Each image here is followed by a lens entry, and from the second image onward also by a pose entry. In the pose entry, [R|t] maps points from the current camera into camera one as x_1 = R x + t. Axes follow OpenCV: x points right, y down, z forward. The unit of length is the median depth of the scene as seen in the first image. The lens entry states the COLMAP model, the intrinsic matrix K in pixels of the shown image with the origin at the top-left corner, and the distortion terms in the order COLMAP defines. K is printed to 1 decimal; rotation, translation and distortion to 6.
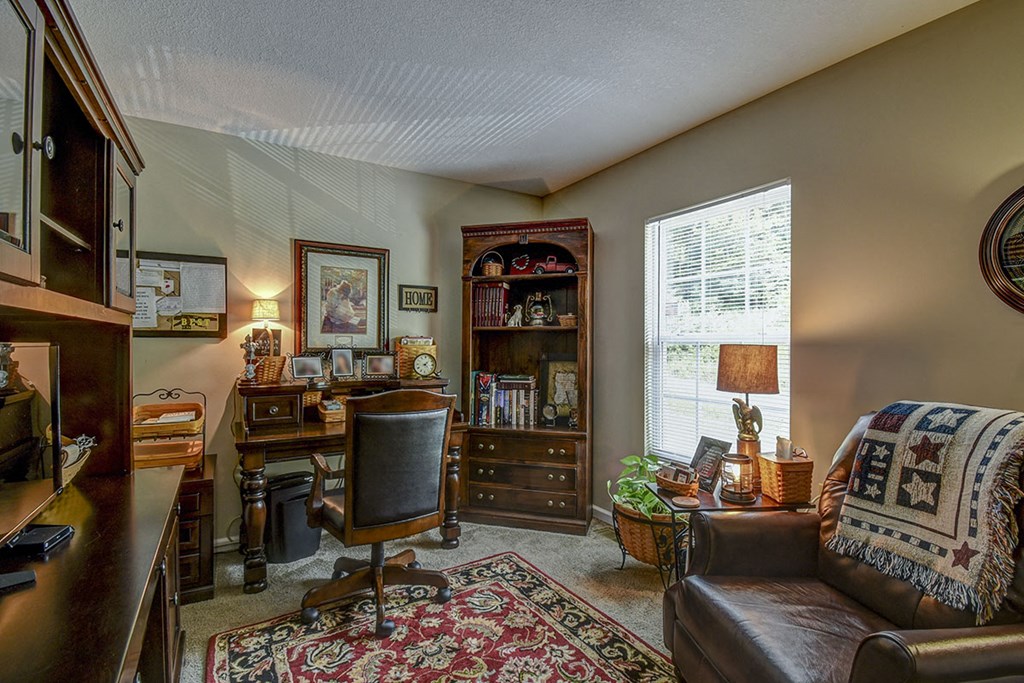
lens RADIAL K [[477.1, 0, 513.7], [0, 477.1, 349.6], [0, 0, 1]] dist [0.022514, -0.026639]
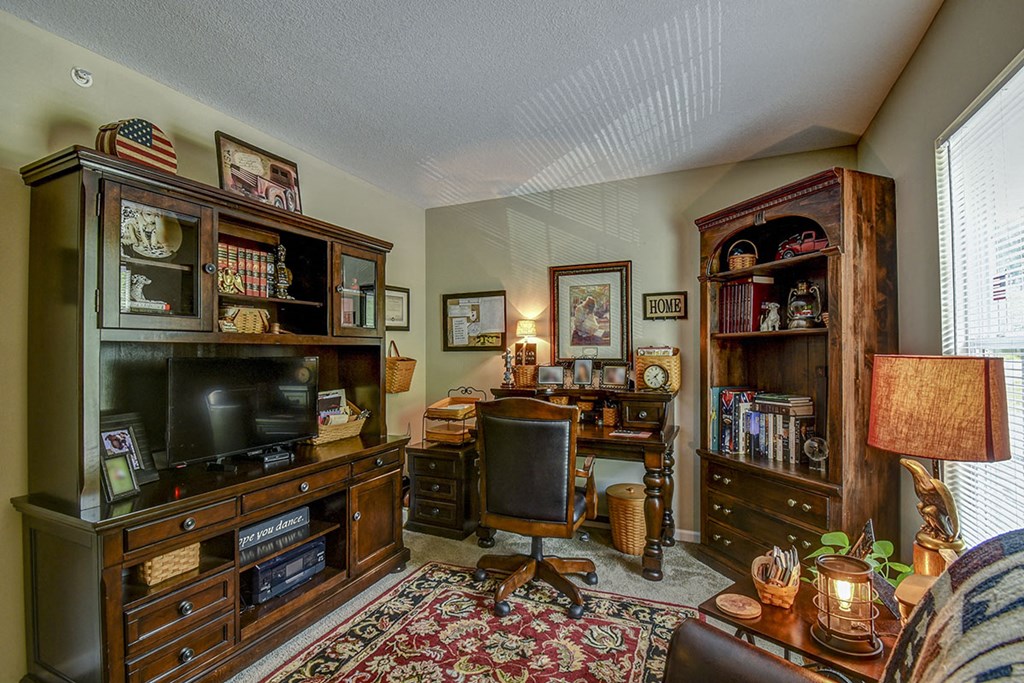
lens RADIAL K [[477.1, 0, 513.7], [0, 477.1, 349.6], [0, 0, 1]] dist [0.022514, -0.026639]
pose [[0.572131, -0.012717, -0.820064, 0.442926], [-0.002887, 0.999842, -0.017520, -0.004694], [0.820157, 0.012391, 0.572004, 0.244127]]
